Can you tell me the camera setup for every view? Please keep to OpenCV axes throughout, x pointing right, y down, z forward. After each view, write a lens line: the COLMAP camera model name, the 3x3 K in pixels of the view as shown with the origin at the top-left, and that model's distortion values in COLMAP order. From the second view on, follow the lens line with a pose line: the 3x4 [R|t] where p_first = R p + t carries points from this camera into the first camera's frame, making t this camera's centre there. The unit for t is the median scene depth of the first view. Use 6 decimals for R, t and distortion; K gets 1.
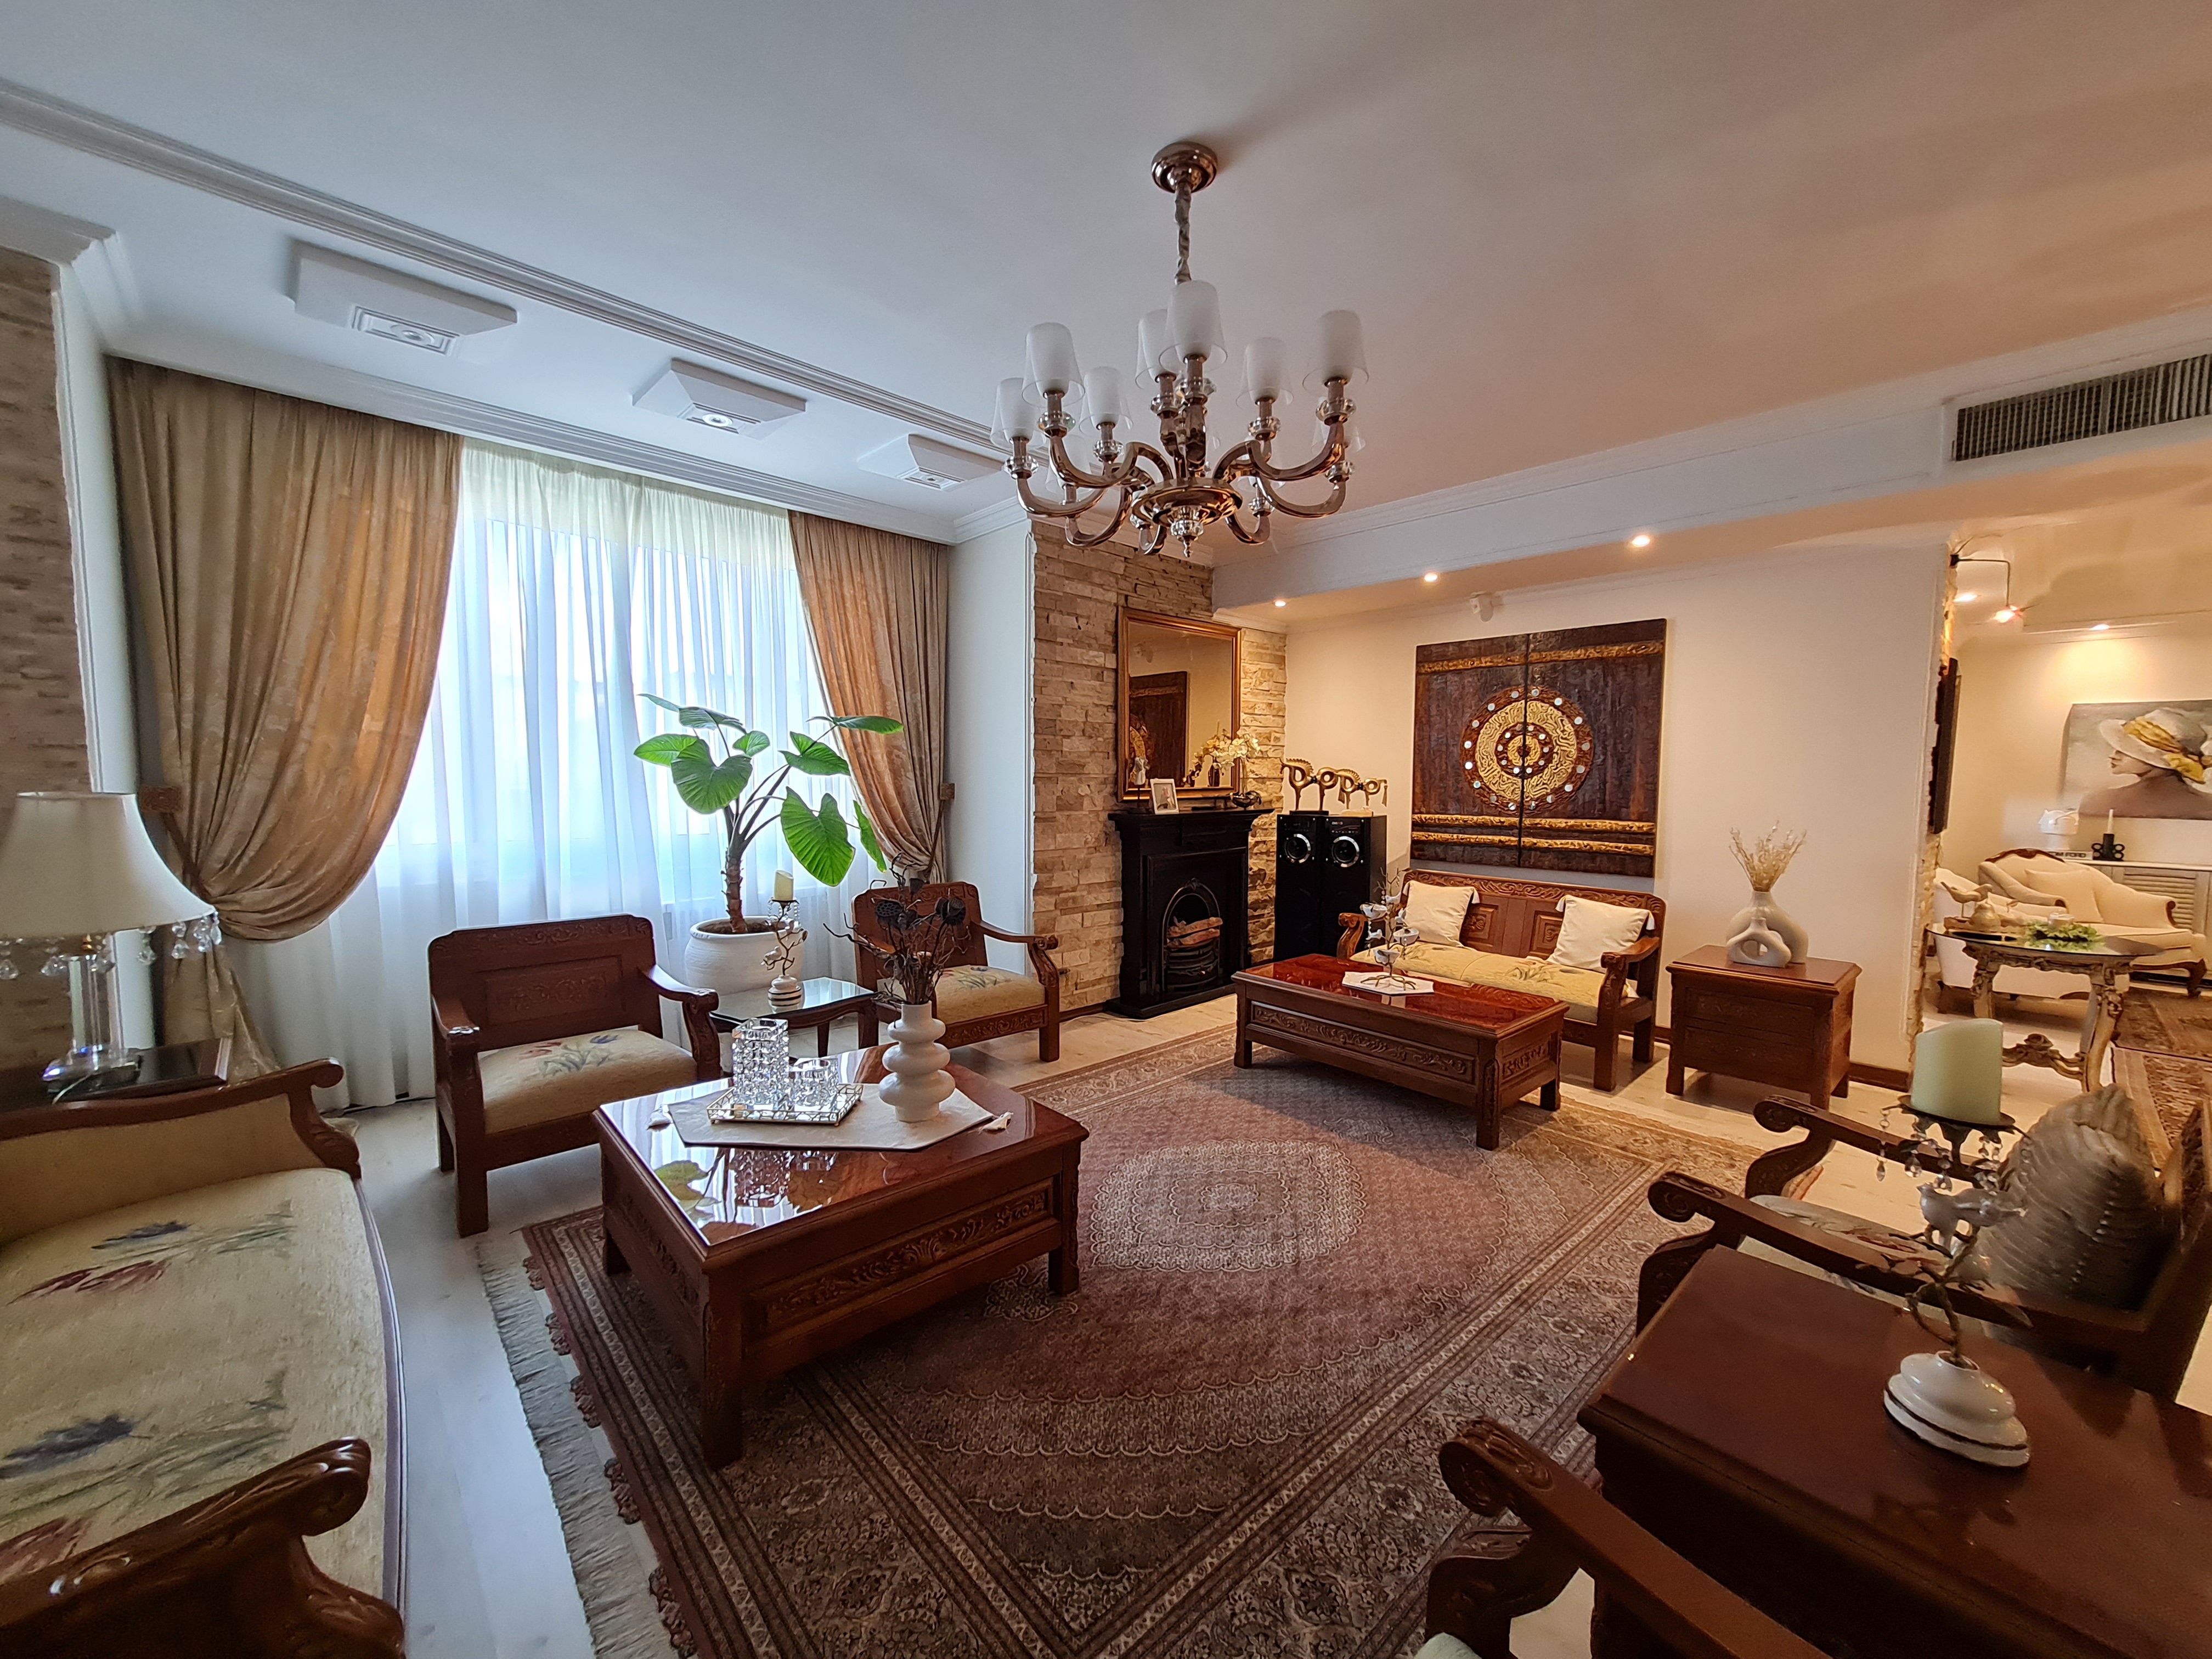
lens RADIAL K [[867.8, 0, 1106.0], [0, 867.8, 829.5], [0, 0, 1]] dist [0.000593, 0.000808]
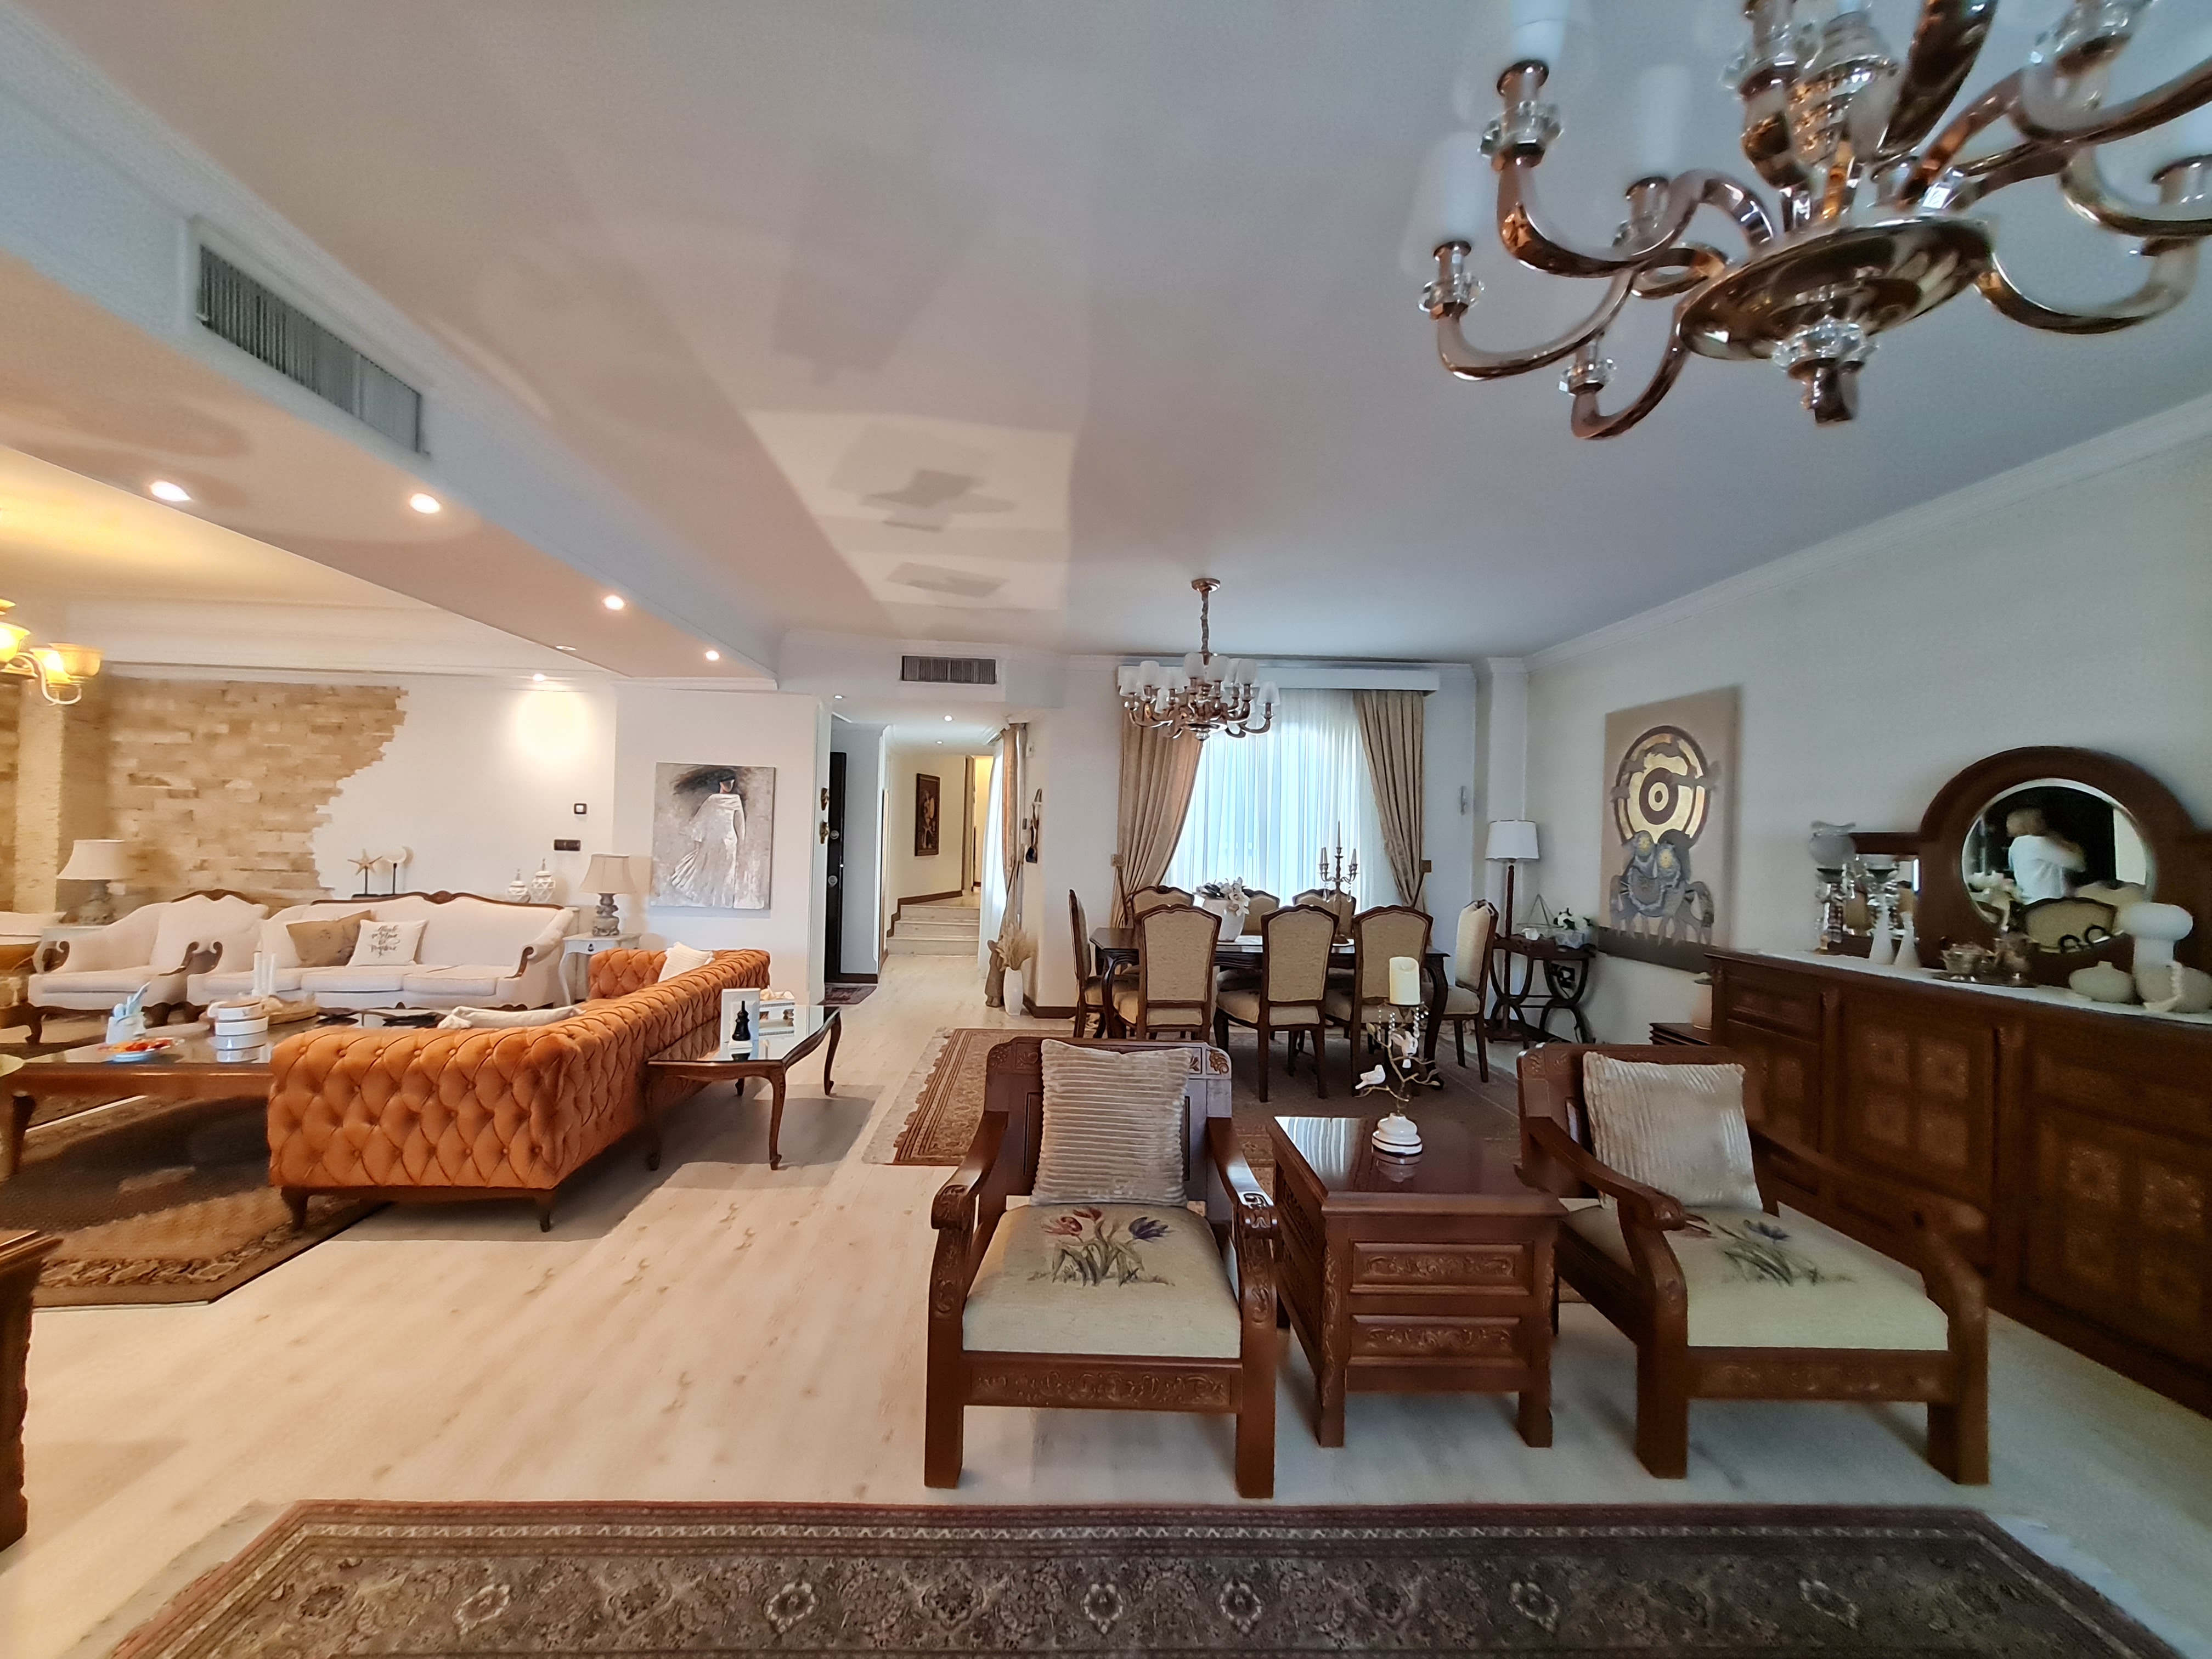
lens RADIAL K [[868.5, 0, 1101.9], [0, 868.5, 828.2], [0, 0, 1]] dist [-0.000698, 0.003463]
pose [[-0.770851, -0.020847, 0.636675, 0.036466], [0.010191, 0.998933, 0.045047, -0.053022], [-0.636935, 0.041213, -0.769816, 0.750187]]
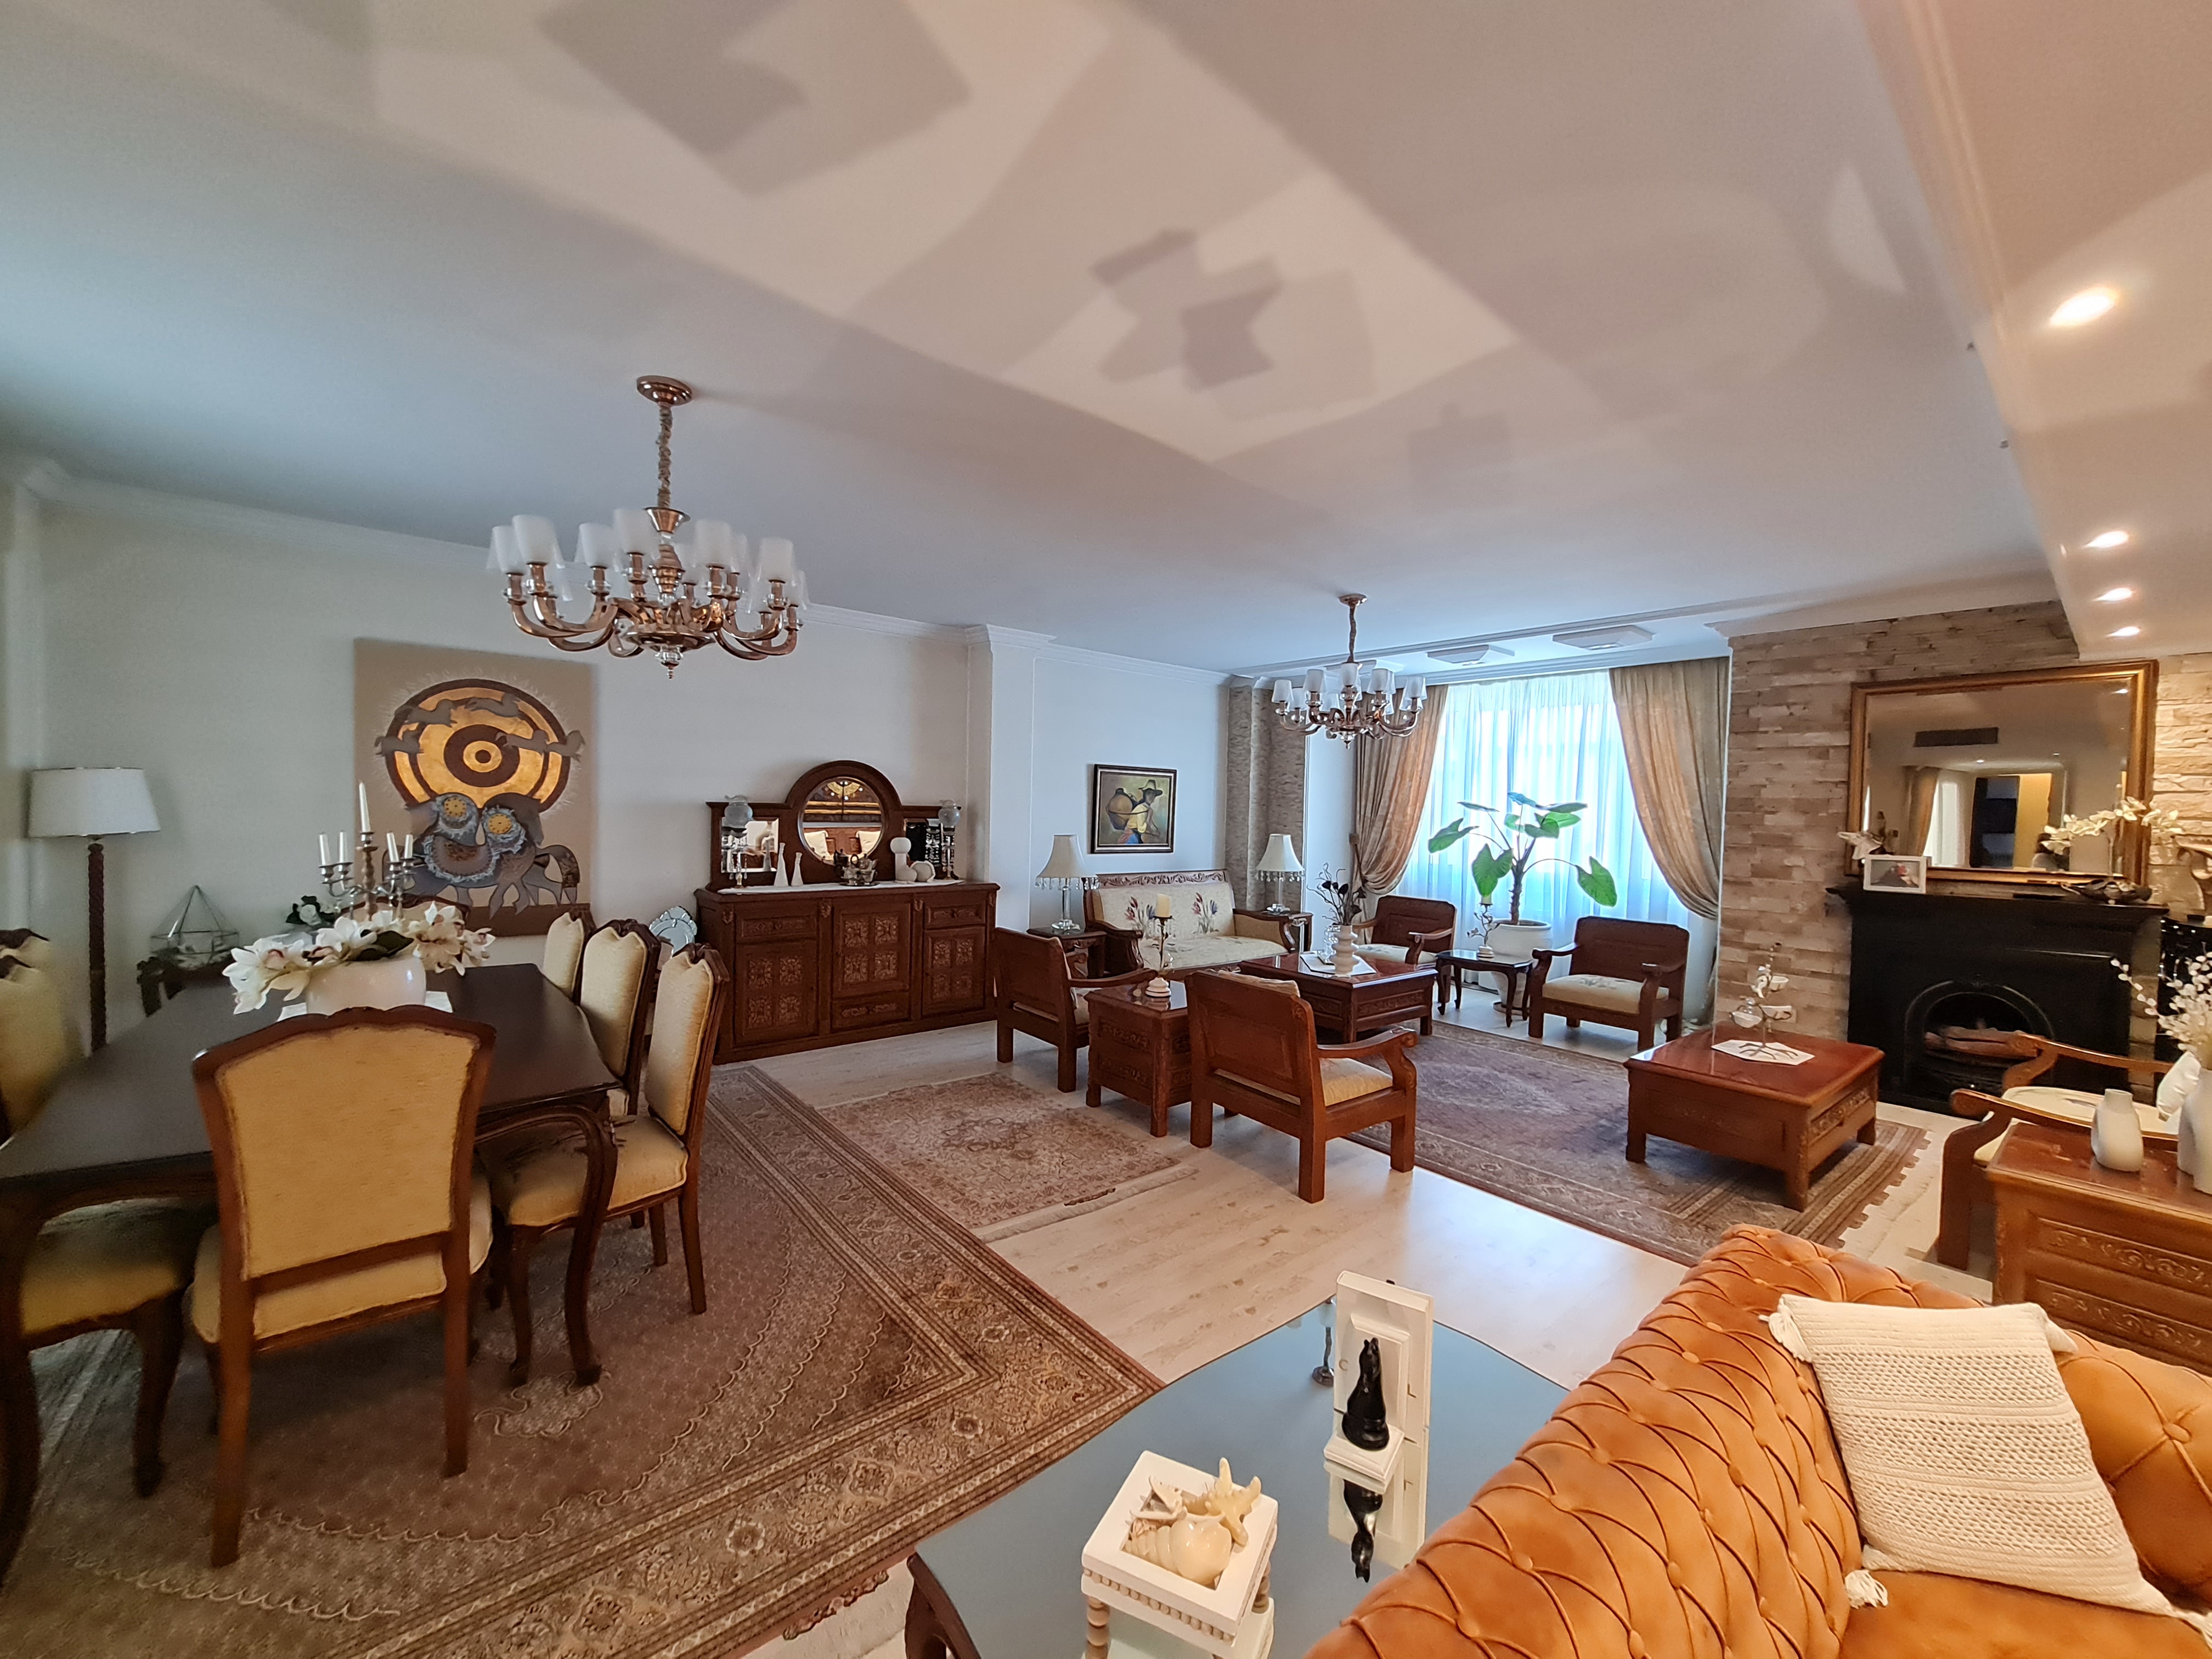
lens RADIAL K [[867.8, 0, 1106.0], [0, 867.8, 829.5], [0, 0, 1]] dist [0.000593, 0.000808]
pose [[-0.049039, 0.015237, -0.998681, 1.204002], [-0.087445, 0.995979, 0.019490, -0.033913], [0.994962, 0.088285, -0.047509, 0.211136]]
